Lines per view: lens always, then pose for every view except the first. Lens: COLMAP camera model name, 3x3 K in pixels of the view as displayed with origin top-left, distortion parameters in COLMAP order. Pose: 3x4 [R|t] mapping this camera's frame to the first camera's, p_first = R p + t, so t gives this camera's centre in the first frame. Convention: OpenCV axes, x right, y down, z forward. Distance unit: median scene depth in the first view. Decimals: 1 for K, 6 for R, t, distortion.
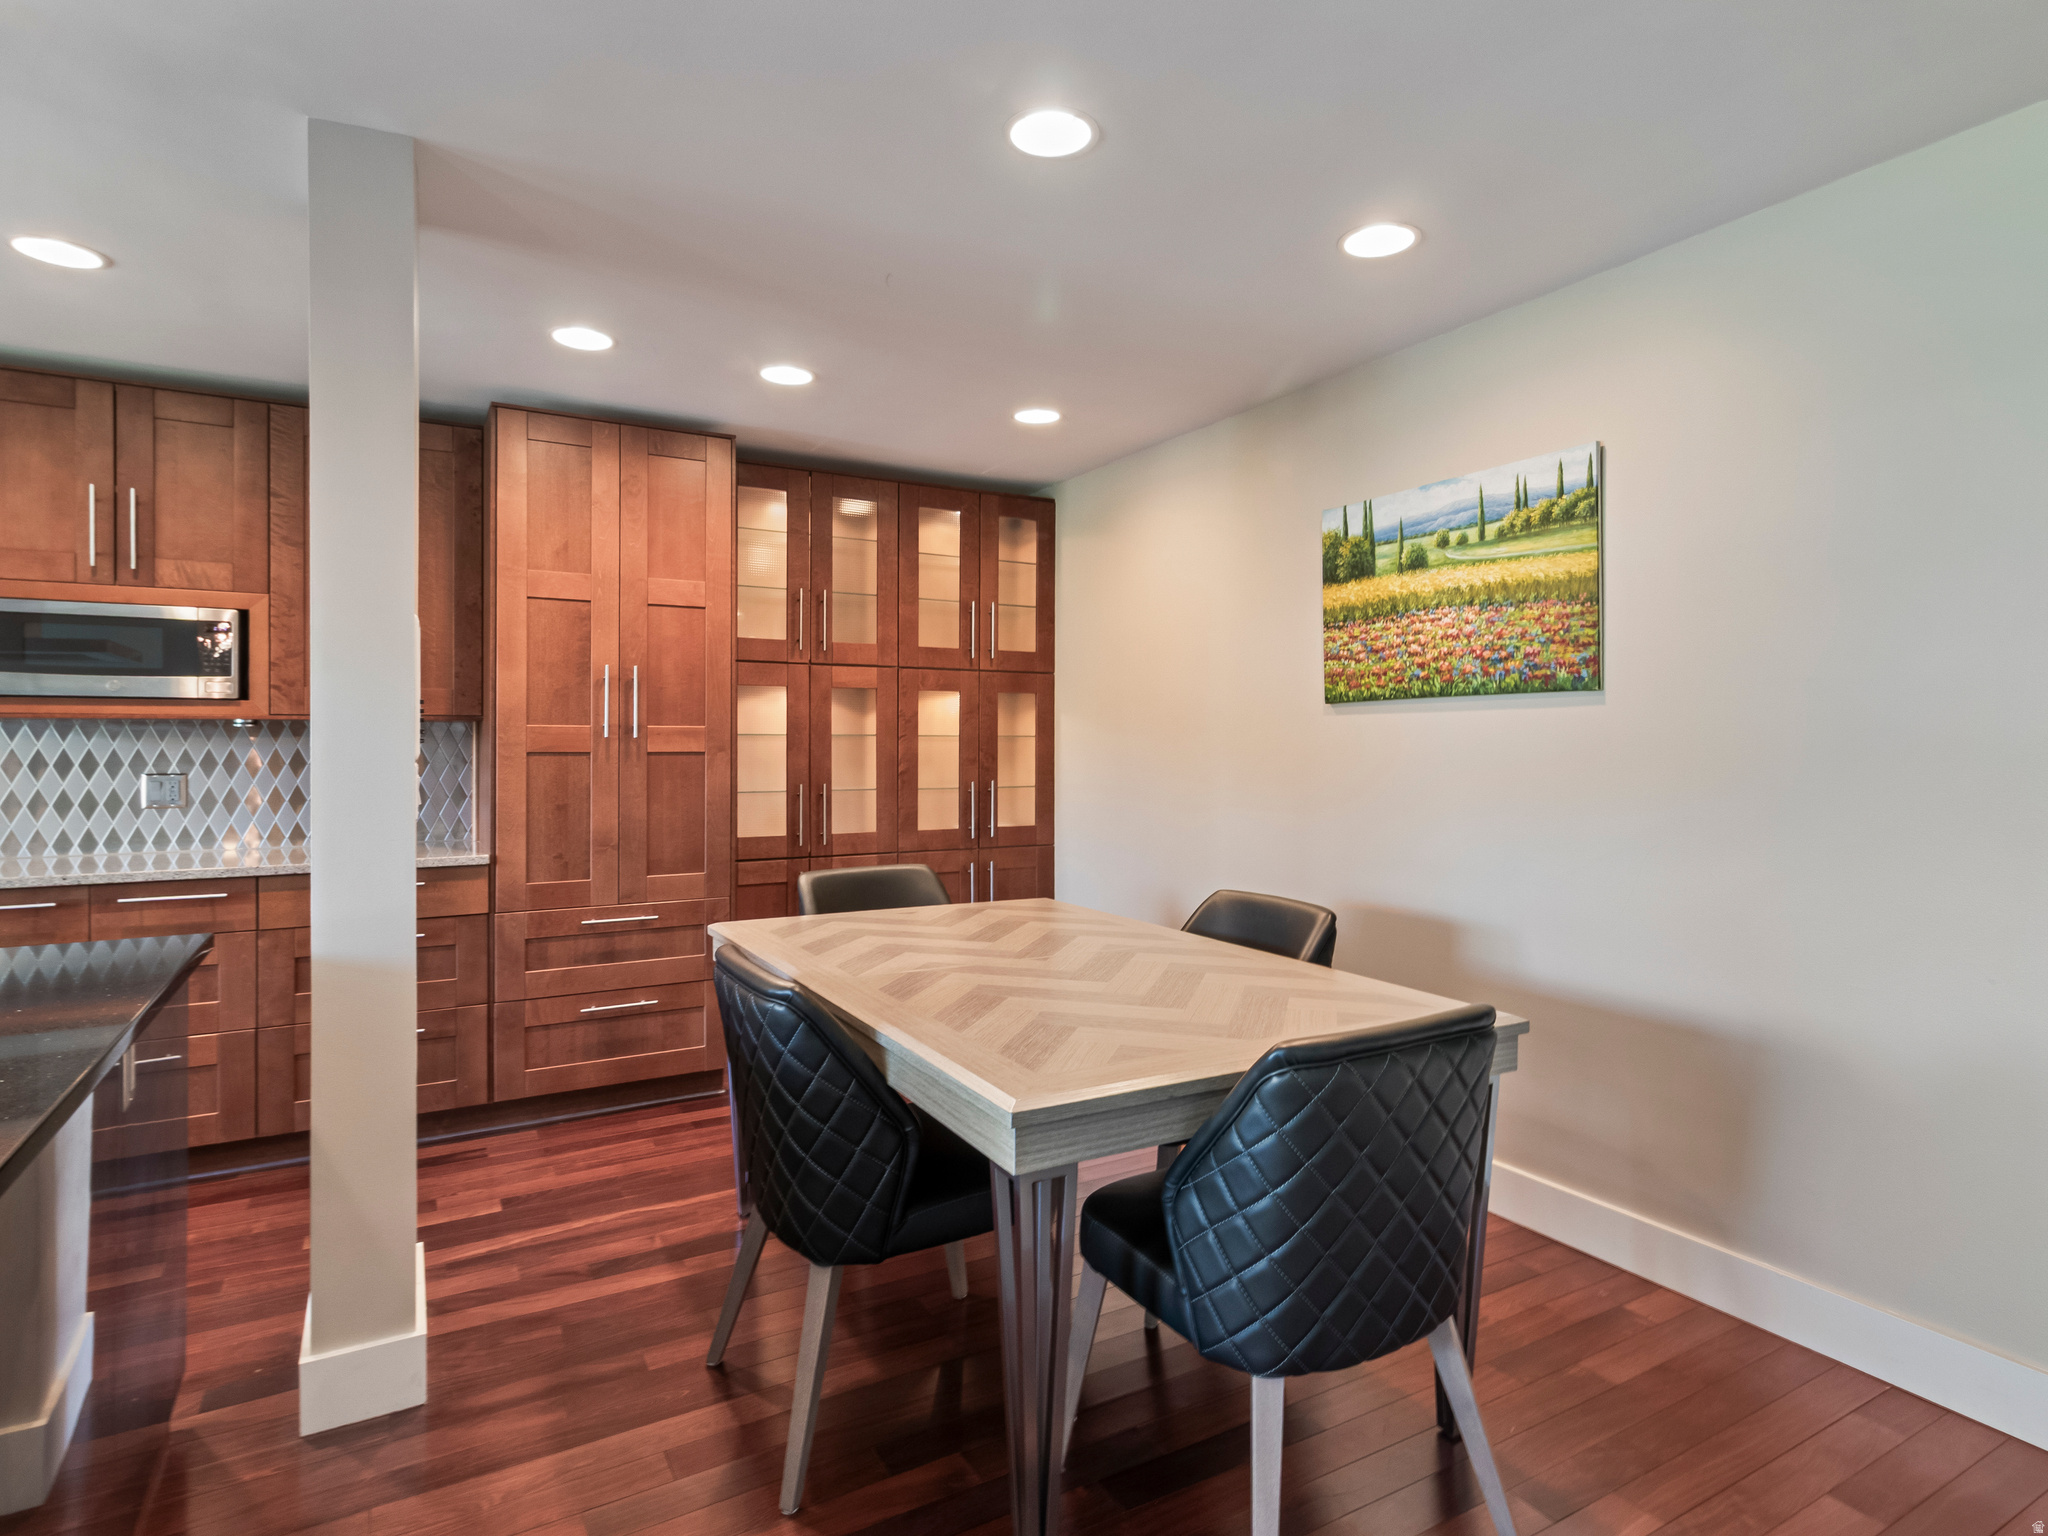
lens RADIAL K [[1095.1, 0, 1018.1], [0, 1095.1, 747.8], [0, 0, 1]] dist [0.001162, 0.002539]
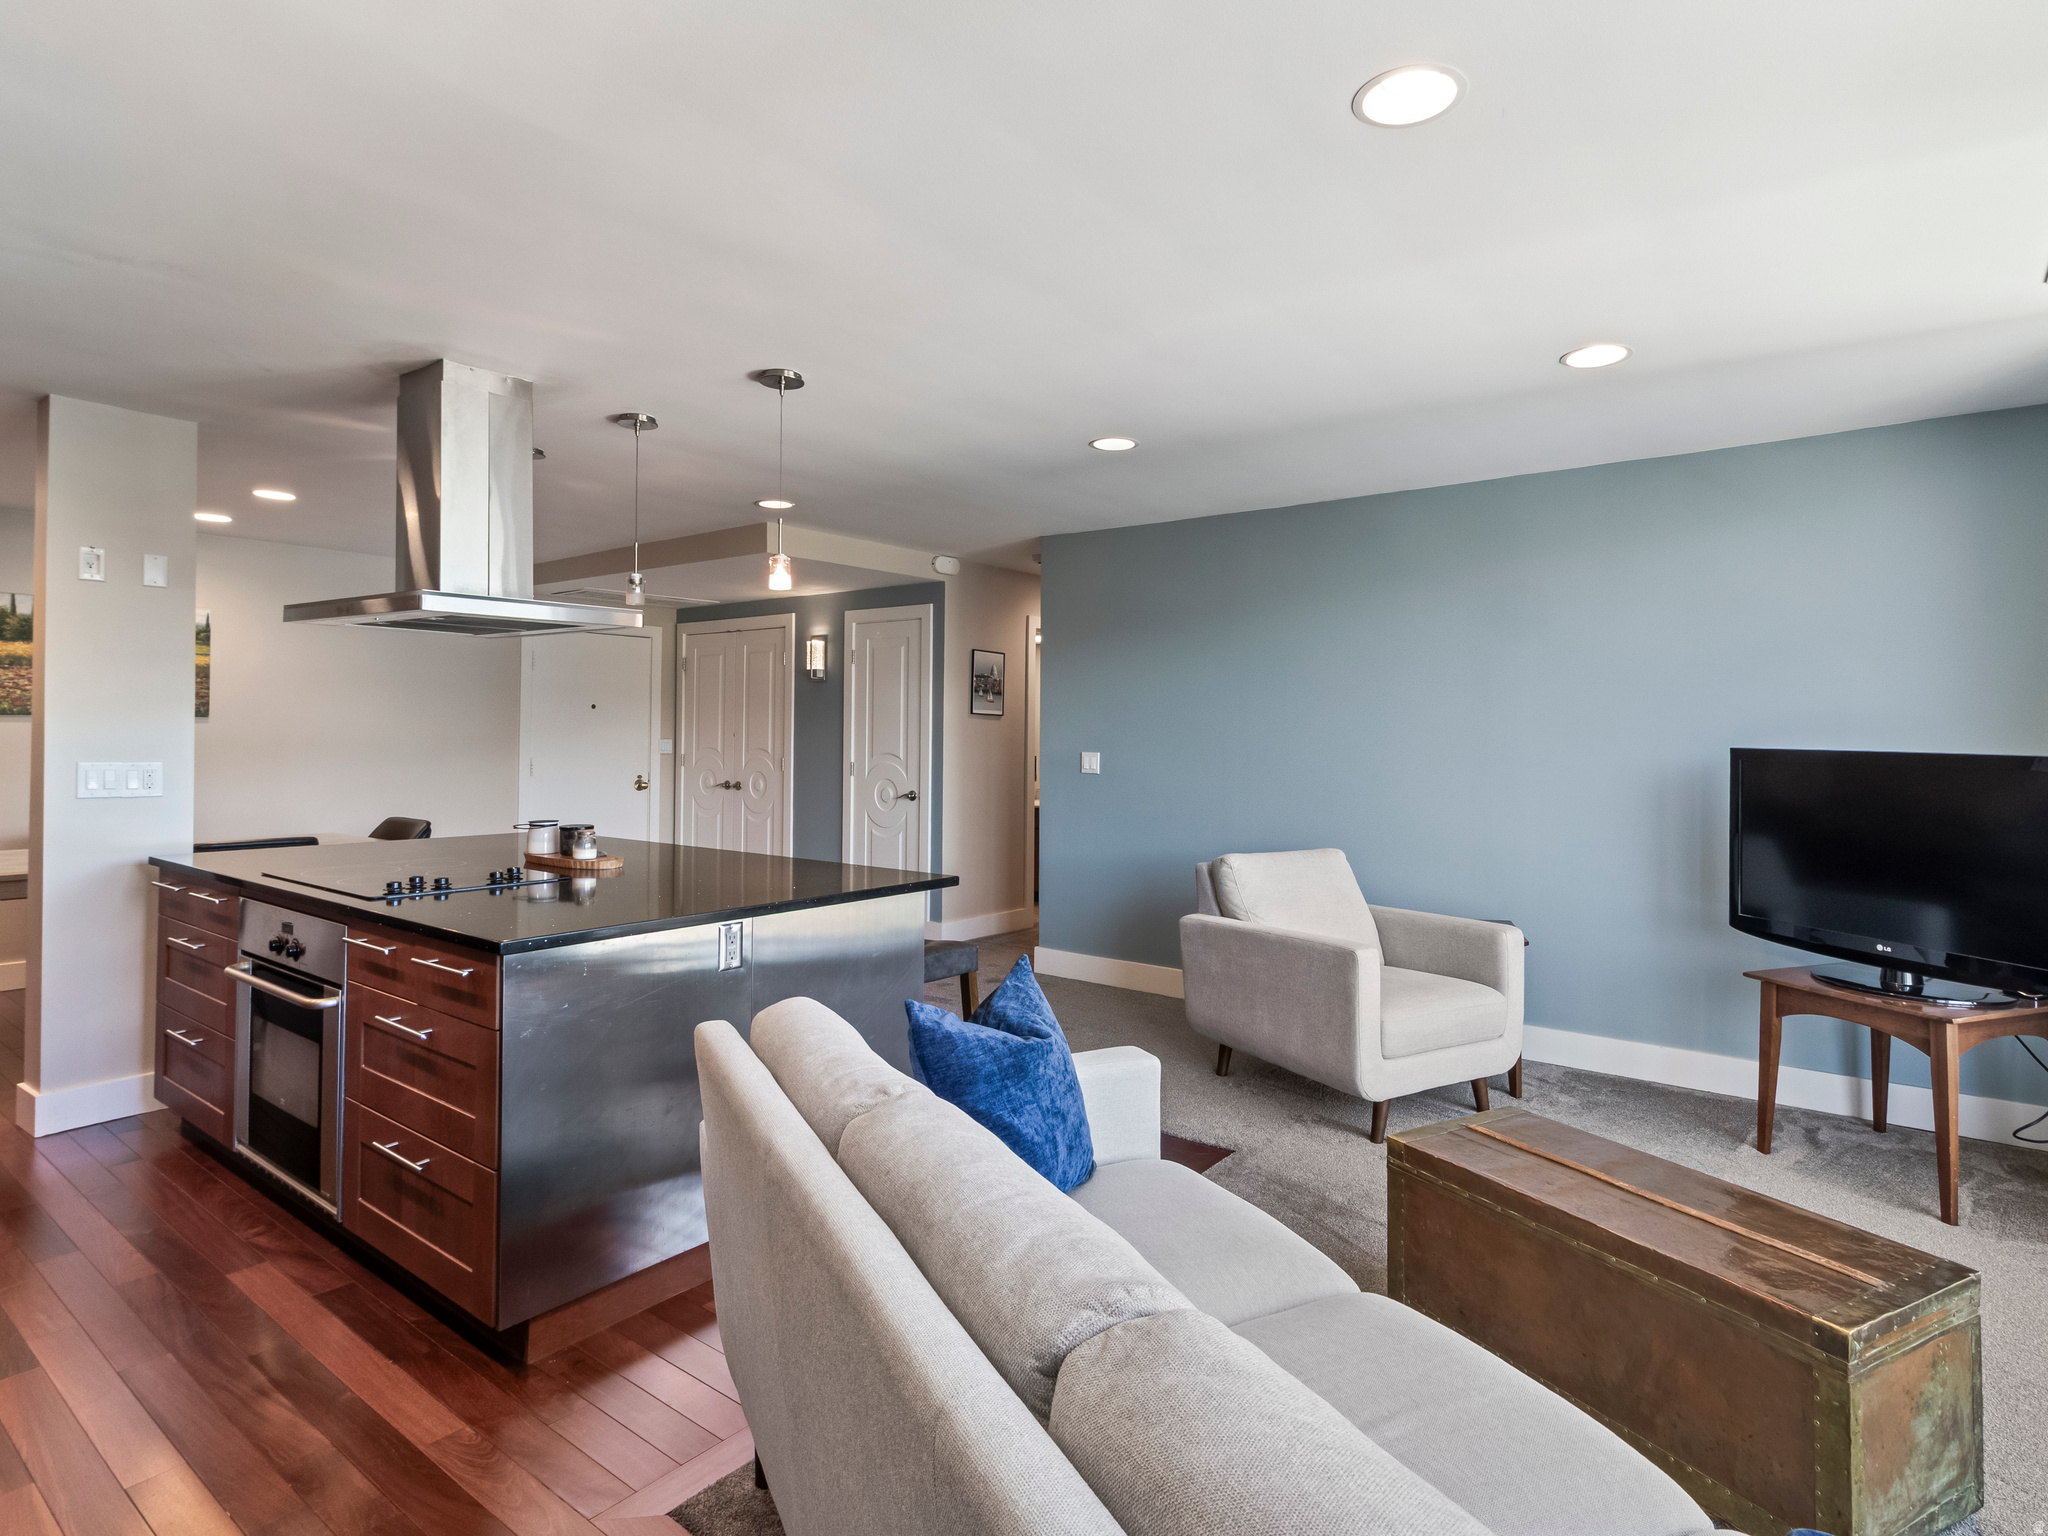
lens RADIAL K [[1095.1, 0, 1036.3], [0, 1095.1, 725.1], [0, 0, 1]] dist [0.001162, 0.002539]
pose [[-0.383971, 0.003917, 0.923337, -1.697289], [-0.007213, 0.999948, -0.007241, -0.023429], [-0.923317, -0.009441, -0.383923, 0.207176]]
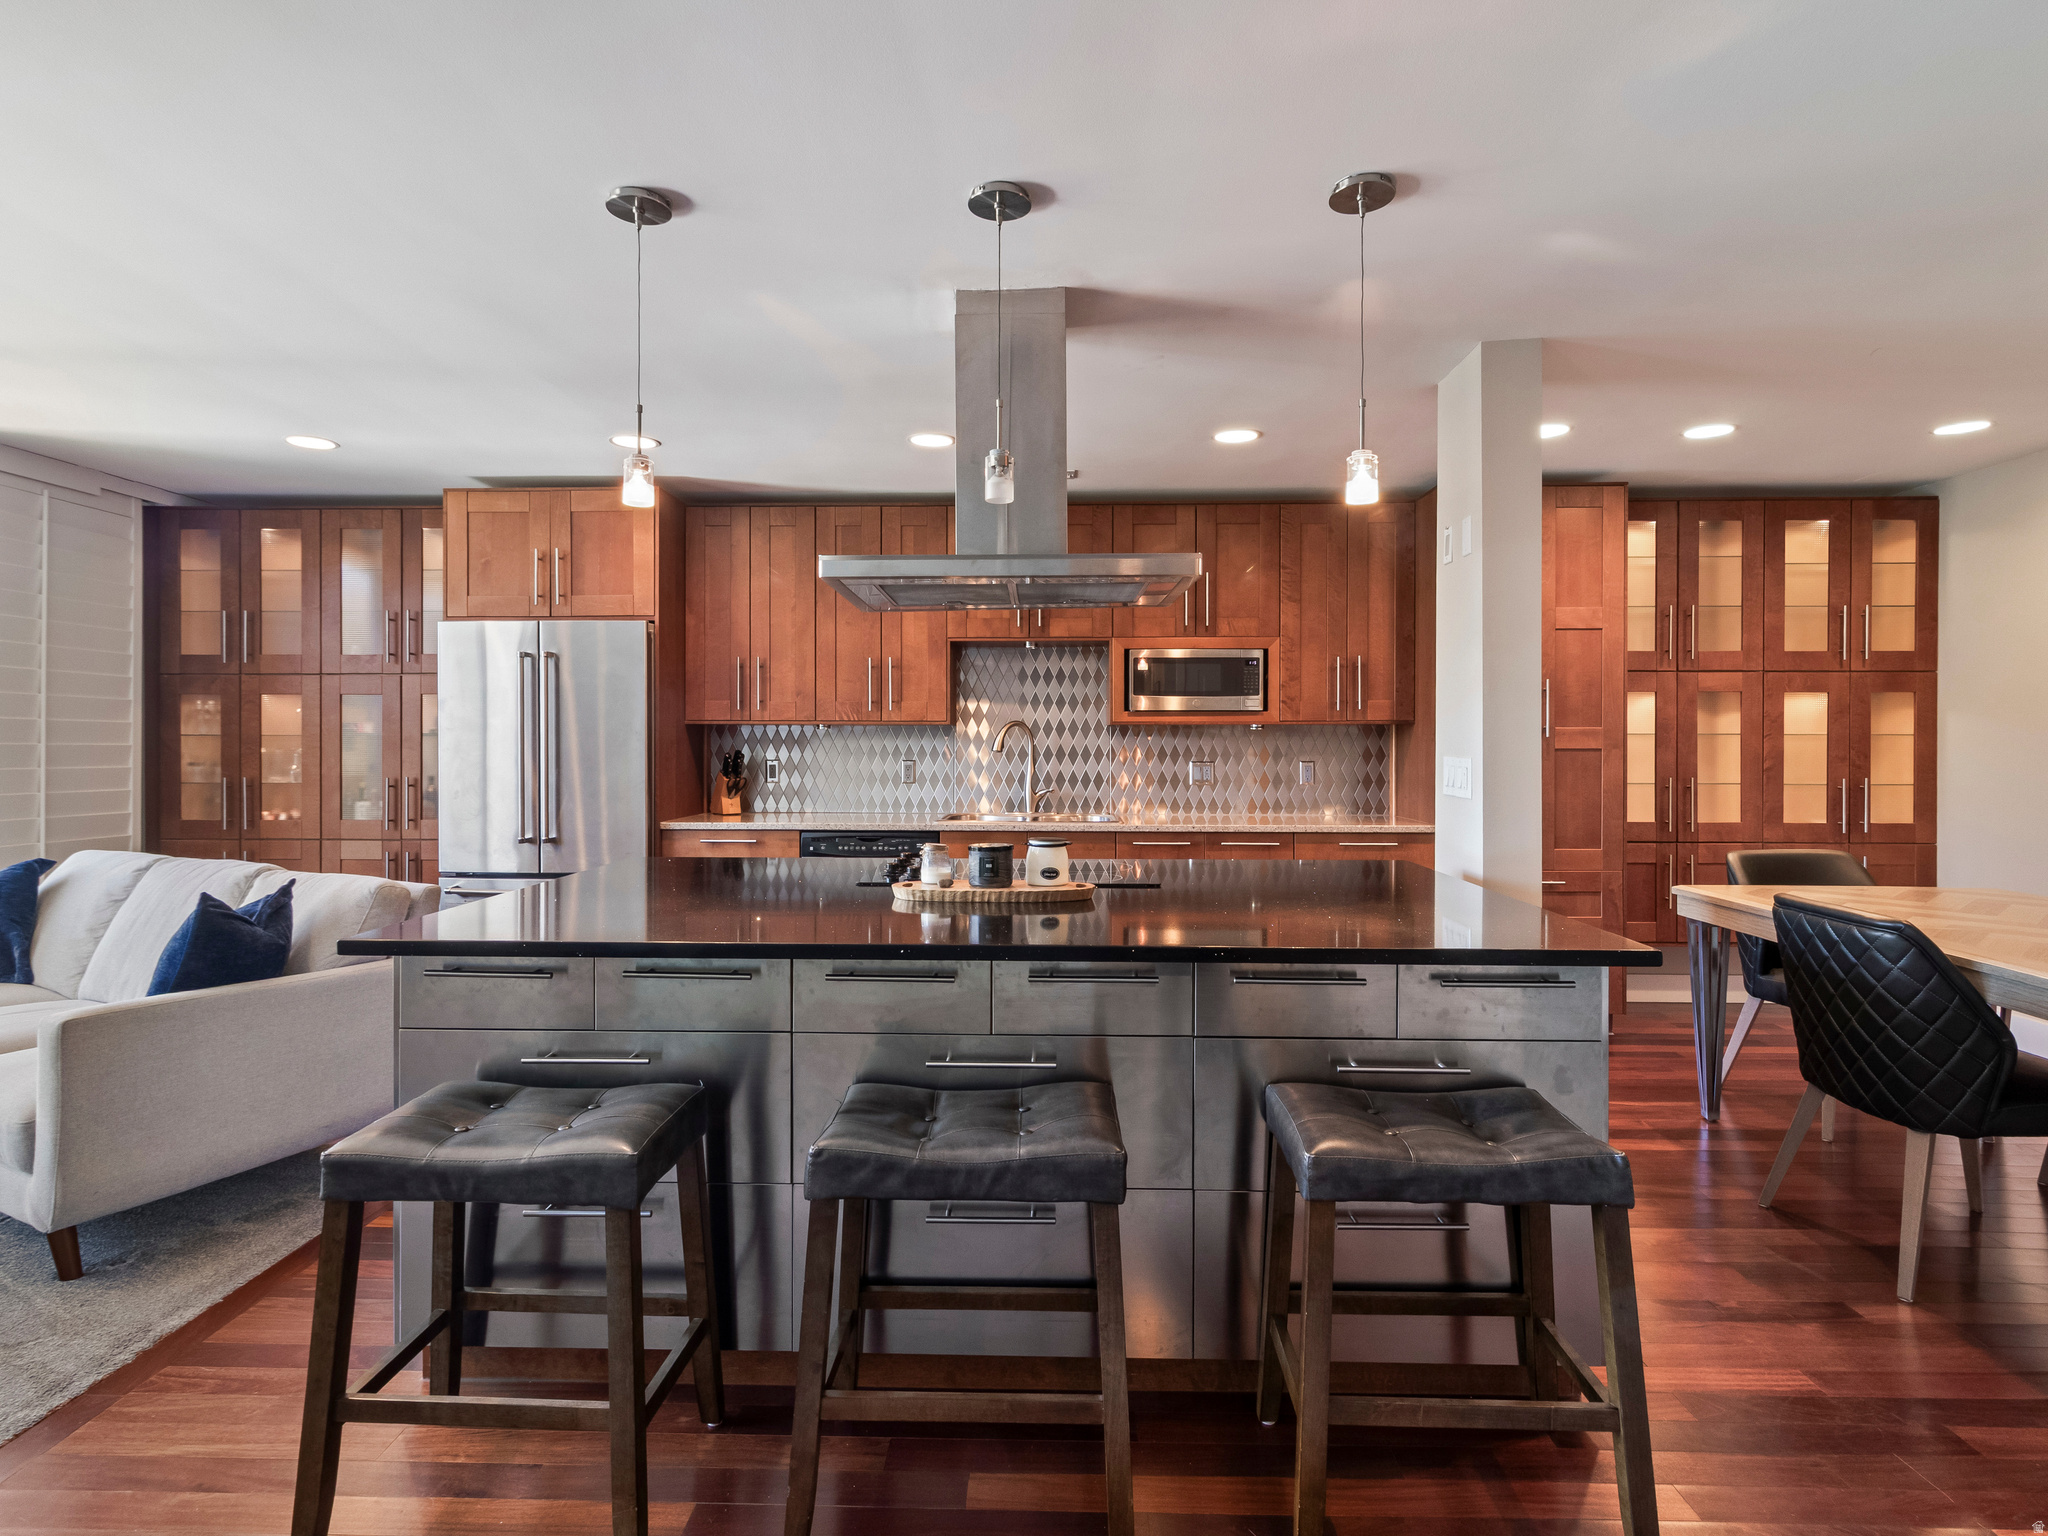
lens RADIAL K [[1095.1, 0, 1015.2], [0, 1095.1, 748.9], [0, 0, 1]] dist [0.001162, 0.002539]
pose [[0.858438, 0.005189, -0.512890, -0.242127], [-0.002421, 0.999979, 0.006066, -0.002044], [0.512911, -0.003965, 0.858433, -0.395913]]
